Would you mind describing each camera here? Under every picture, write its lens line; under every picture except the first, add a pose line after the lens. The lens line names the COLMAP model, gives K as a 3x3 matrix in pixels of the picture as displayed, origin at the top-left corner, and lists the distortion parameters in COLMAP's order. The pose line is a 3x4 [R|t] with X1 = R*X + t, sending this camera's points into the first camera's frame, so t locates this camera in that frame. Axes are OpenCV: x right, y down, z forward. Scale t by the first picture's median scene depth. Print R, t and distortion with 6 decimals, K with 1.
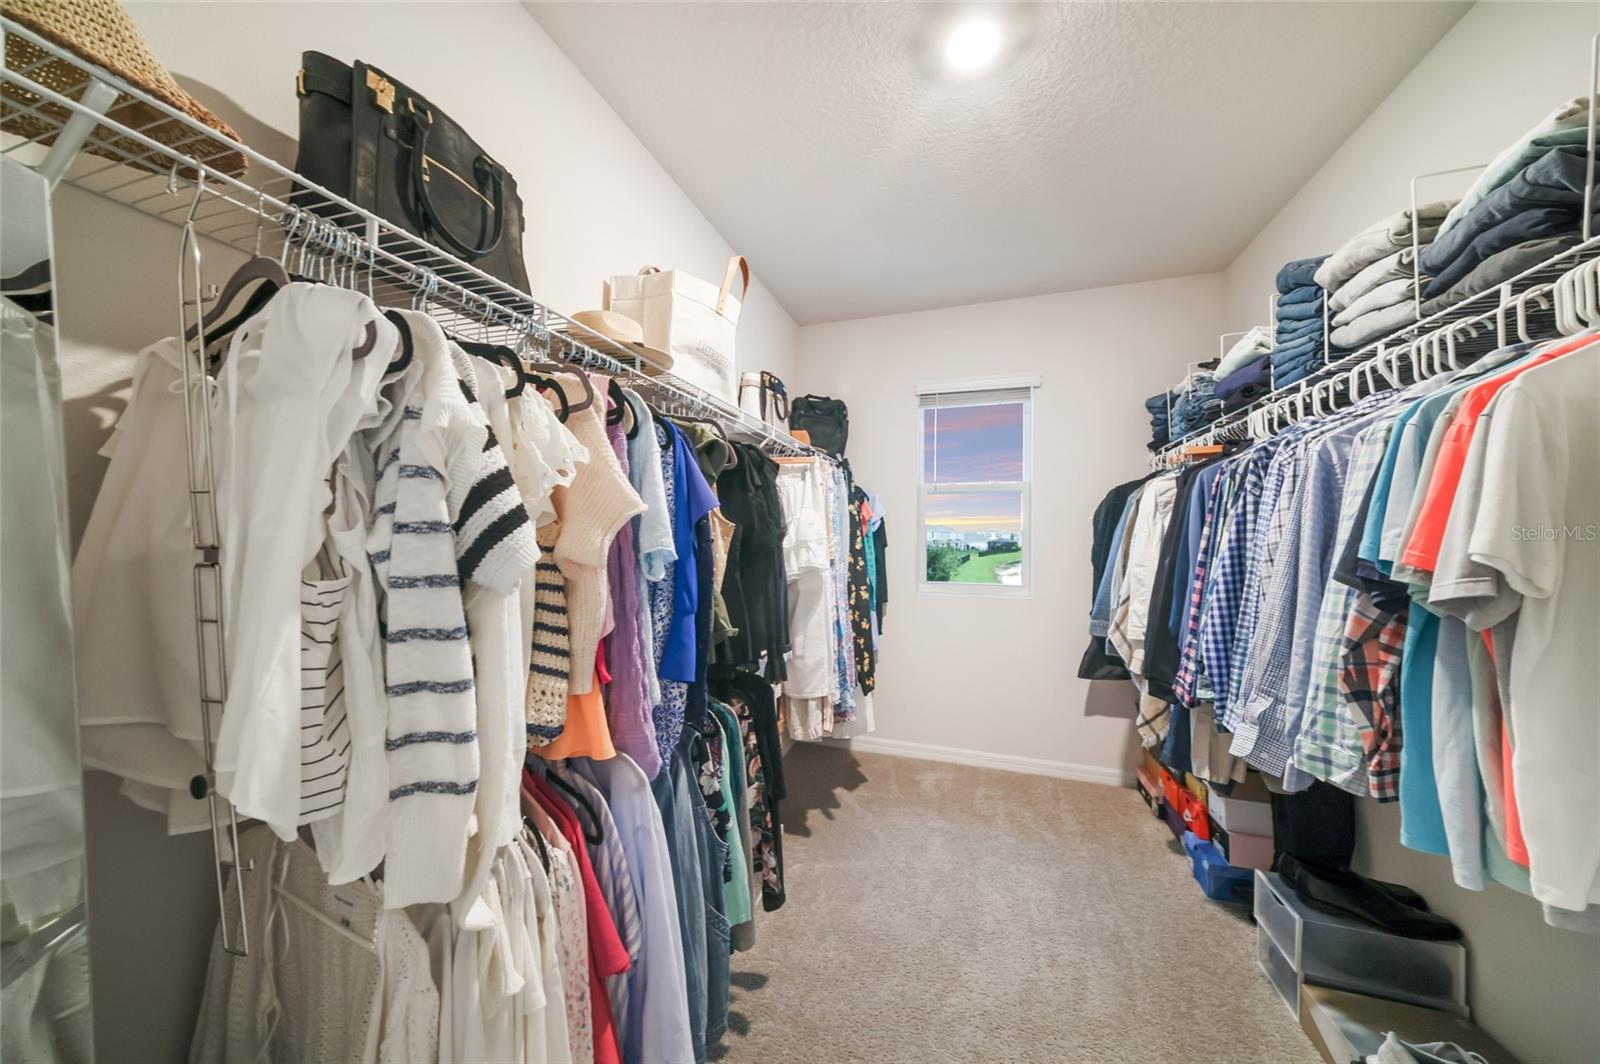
lens RADIAL K [[554.1, 0, 798.8], [0, 554.1, 534.1], [0, 0, 1]] dist [0.013291, 0.000029]
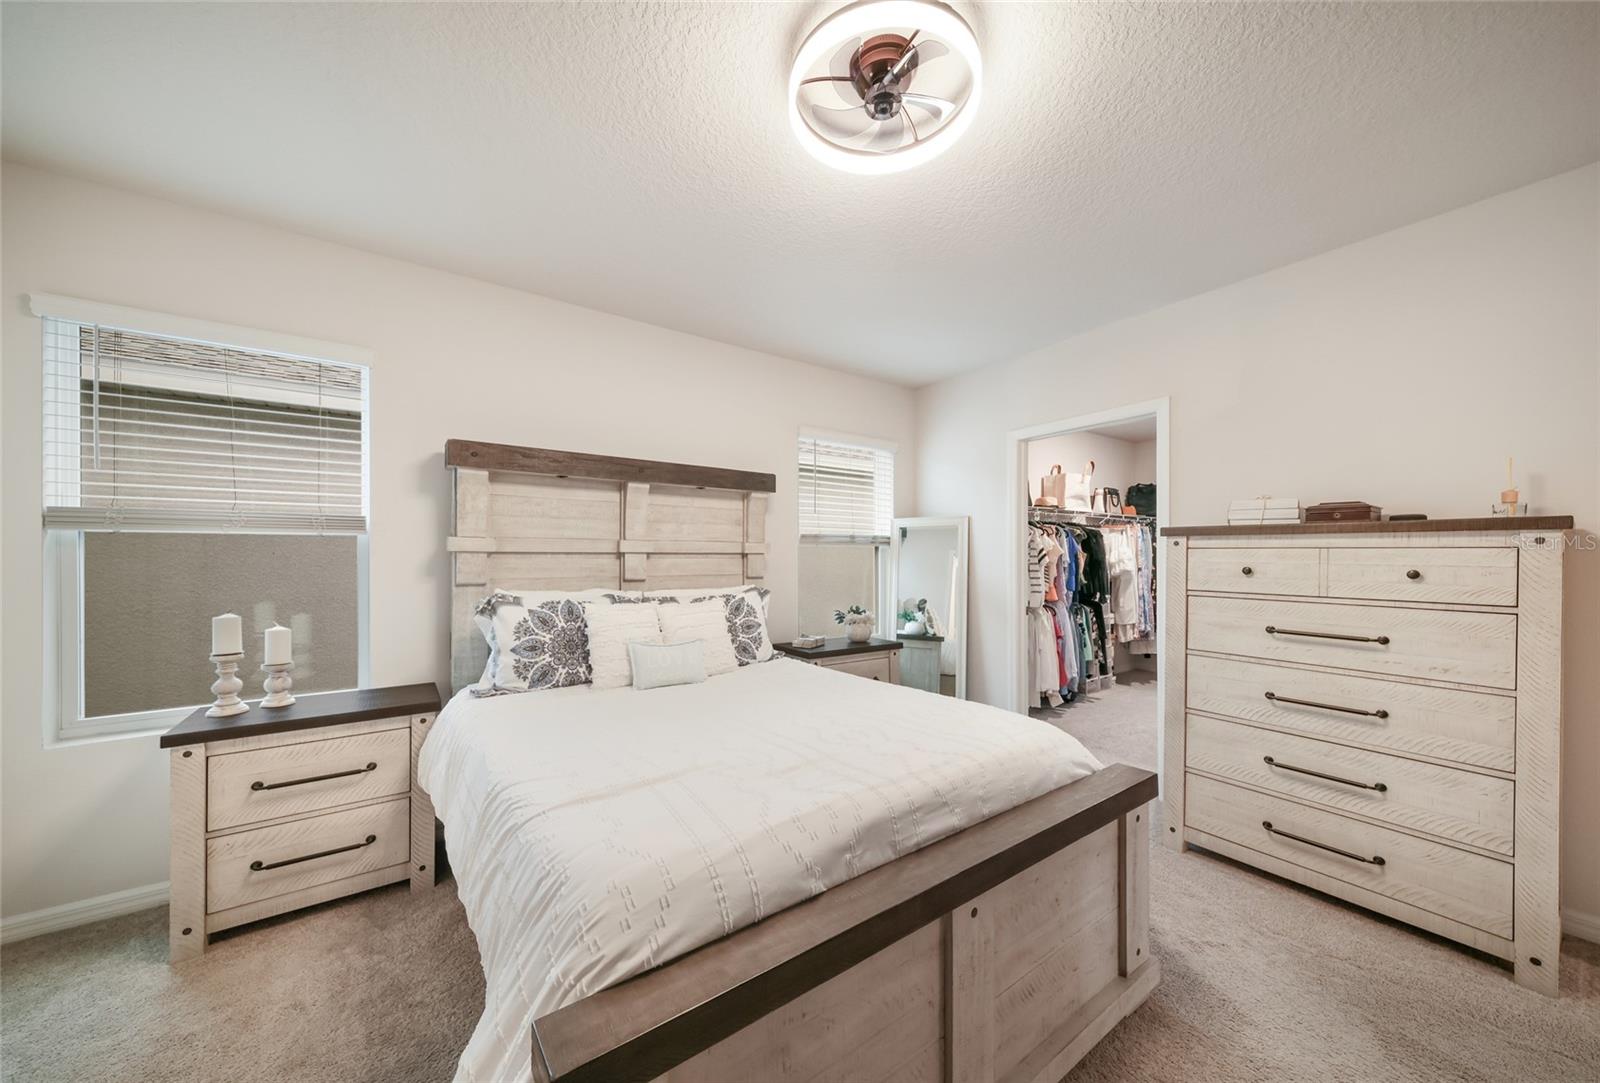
lens RADIAL K [[554.1, 0, 801.4], [0, 554.1, 534.4], [0, 0, 1]] dist [0.016108, 0.000023]
pose [[0.802572, -0.013920, -0.596393, 0.668541], [-0.004856, 0.999542, -0.029864, -0.035454], [0.596536, 0.026864, 0.802137, -3.617370]]
